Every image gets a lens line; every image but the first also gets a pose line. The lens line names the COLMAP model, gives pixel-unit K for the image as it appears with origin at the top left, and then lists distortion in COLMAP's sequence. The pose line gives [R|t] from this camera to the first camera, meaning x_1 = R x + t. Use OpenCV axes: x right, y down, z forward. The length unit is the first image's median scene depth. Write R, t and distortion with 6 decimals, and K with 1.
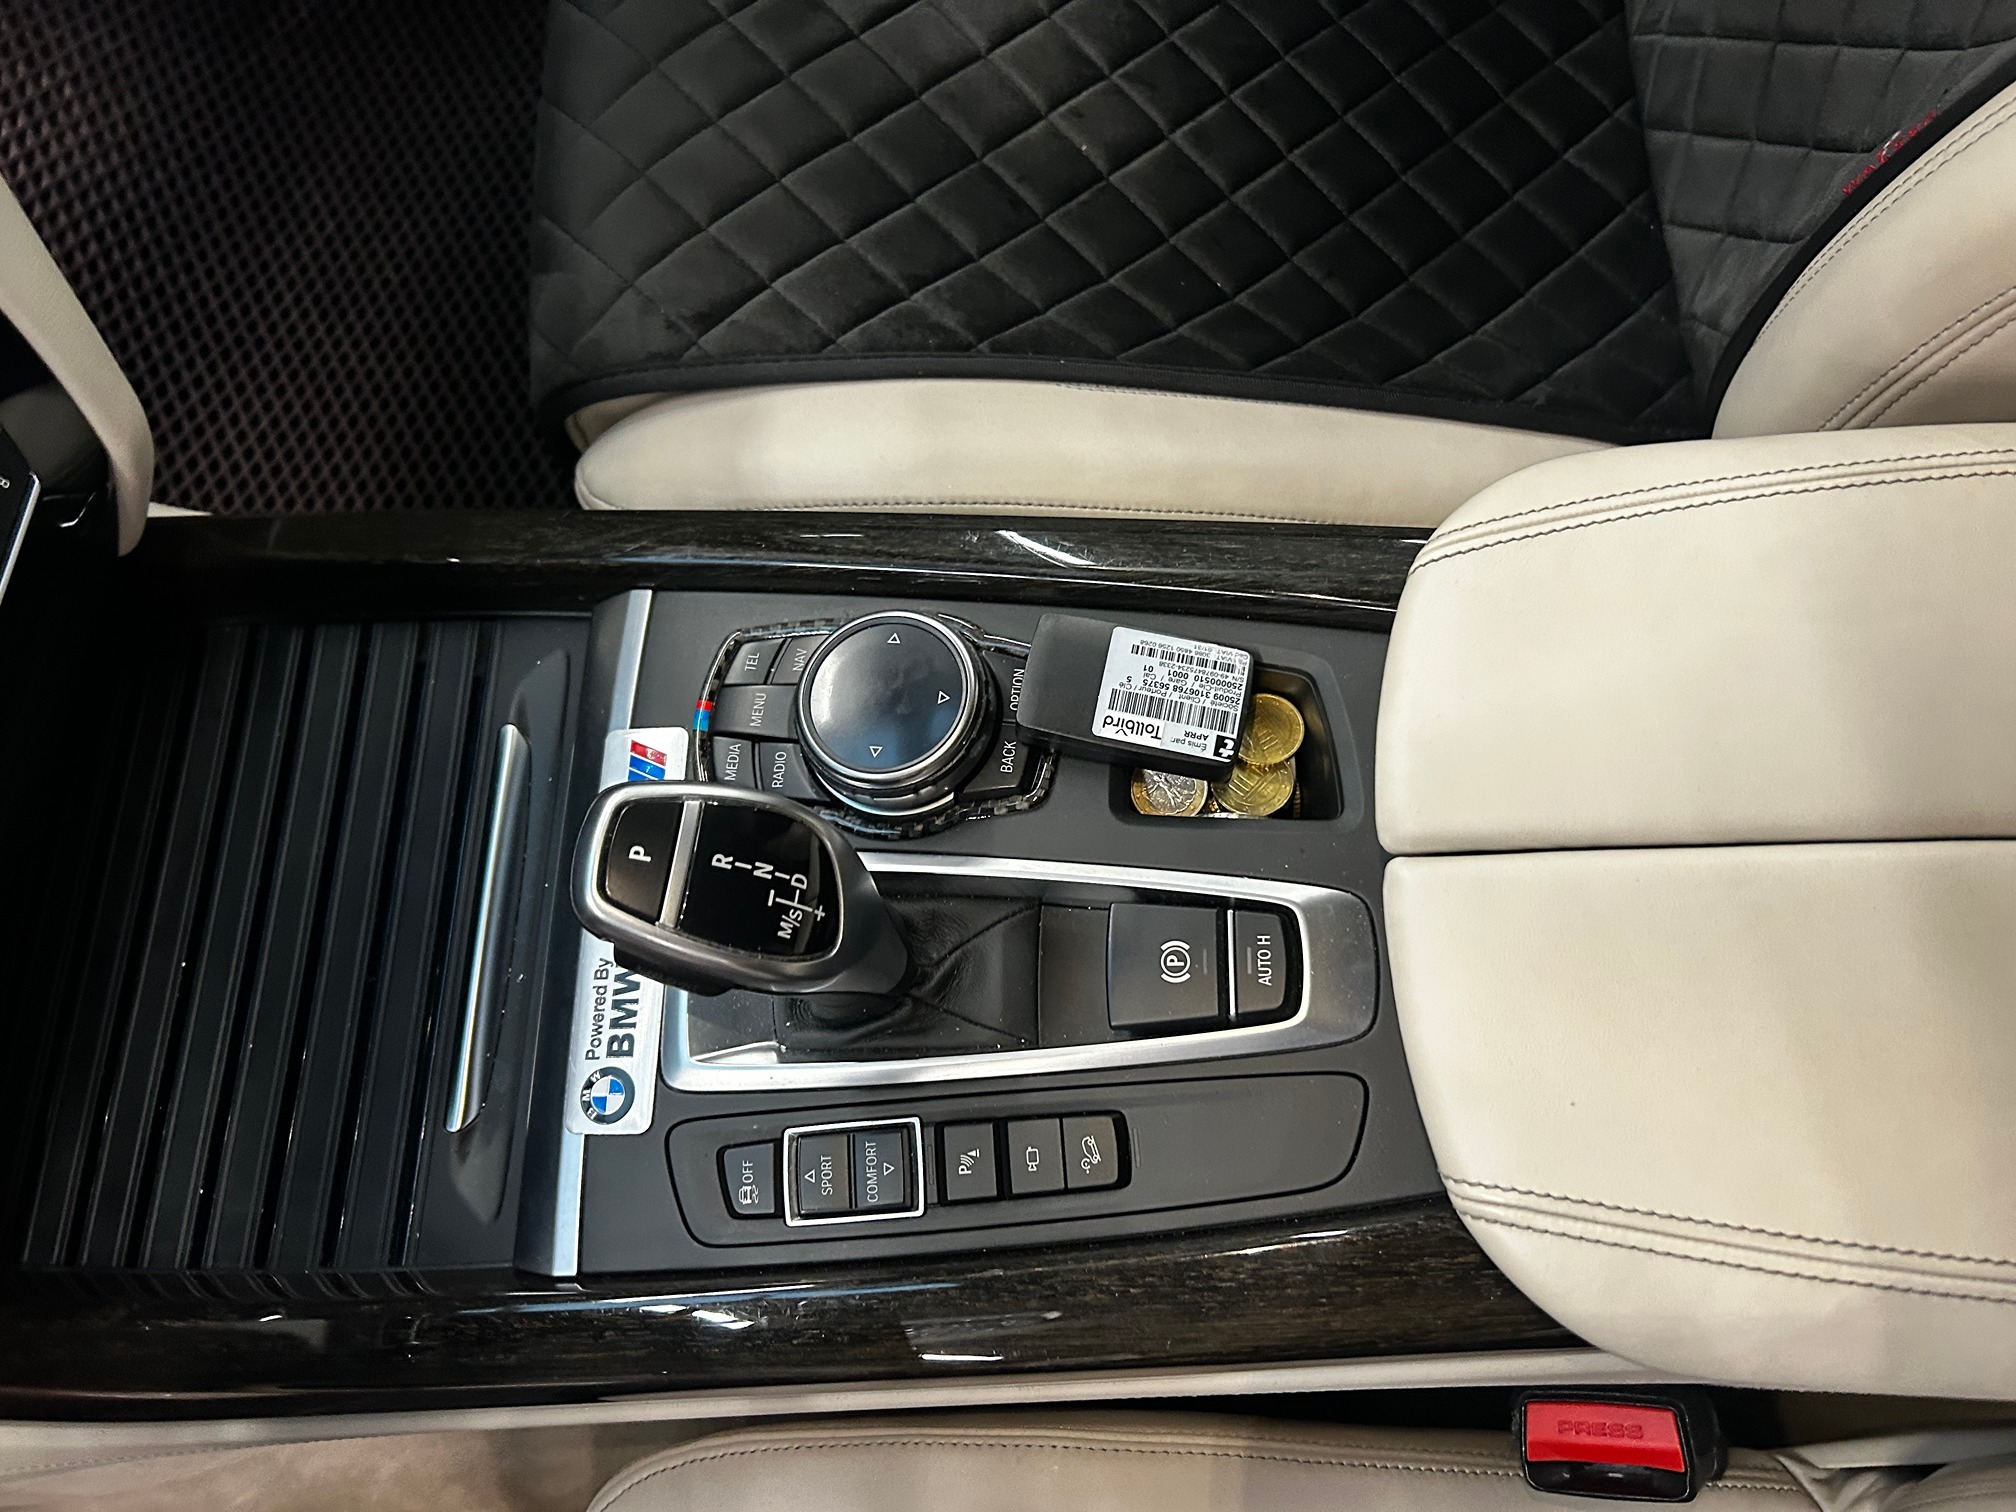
lens RADIAL K [[1529.7, 0, 1025.5], [0, 1529.7, 764.2], [0, 0, 1]] dist [0.026655, -0.043349]
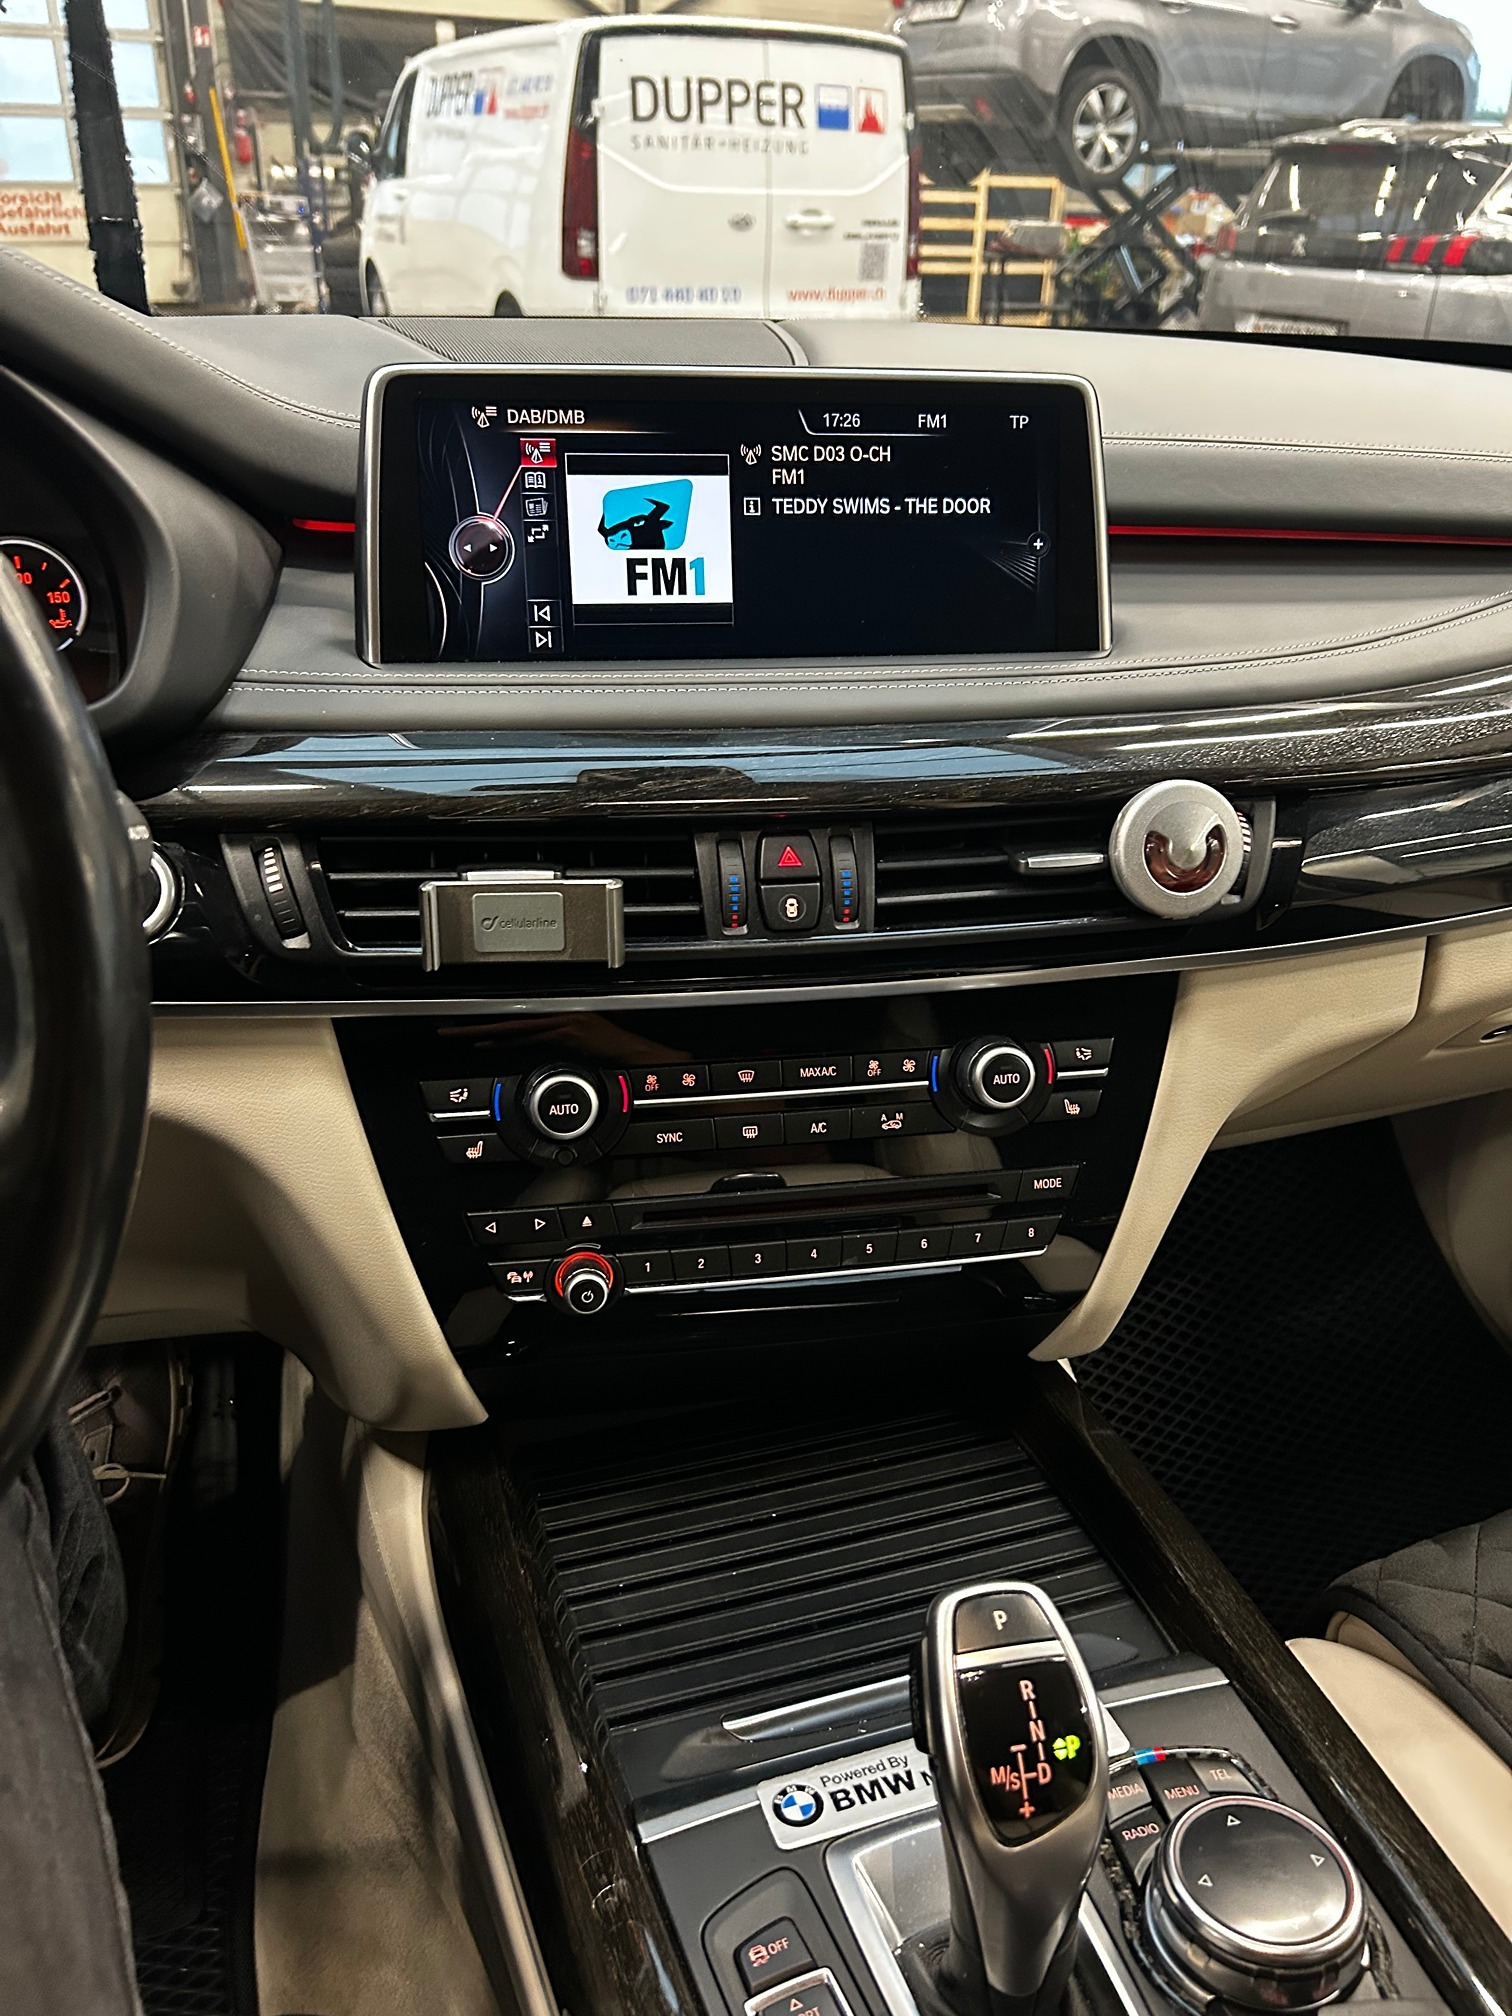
lens RADIAL K [[1529.7, 0, 762.9], [0, 1529.7, 989.2], [0, 0, 1]] dist [0.026655, -0.043349]
pose [[0.320888, 0.453179, -0.831661, 0.366290], [-0.908786, 0.394609, -0.135620, 0.154514], [0.266720, 0.799320, 0.538467, -0.069505]]
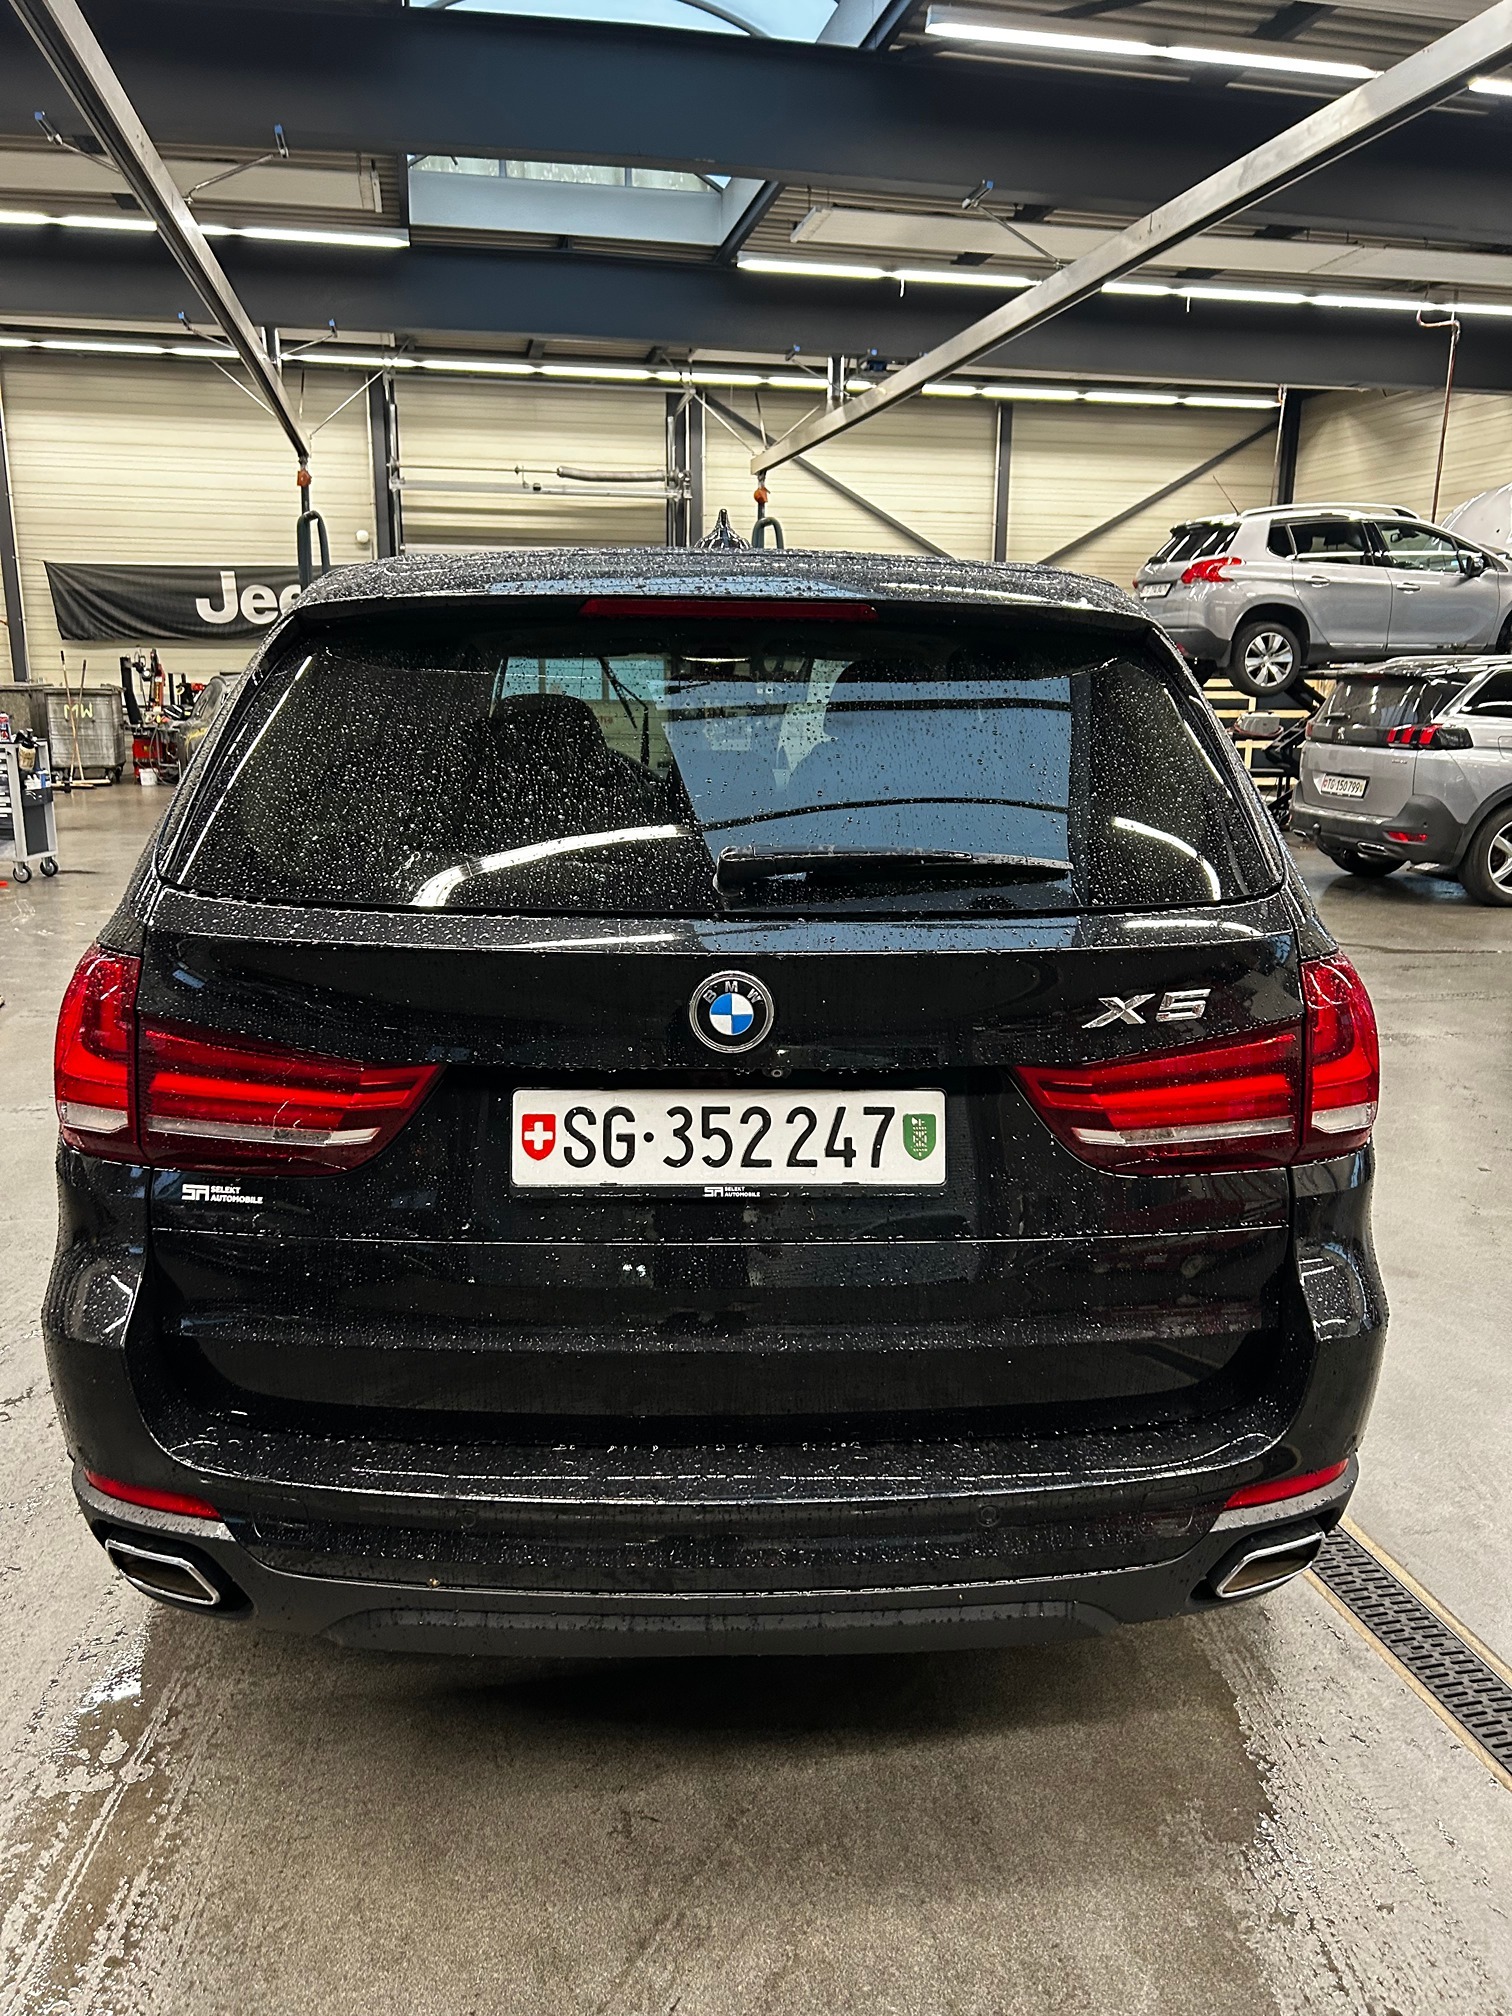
lens RADIAL K [[1529.7, 0, 763.1], [0, 1529.7, 1019.9], [0, 0, 1]] dist [0.026655, -0.043349]
pose [[0.053450, 0.229975, -0.971728, 6.767496], [-0.951186, 0.307932, 0.020557, -0.163610], [0.303953, 0.923195, 0.235208, -0.396100]]
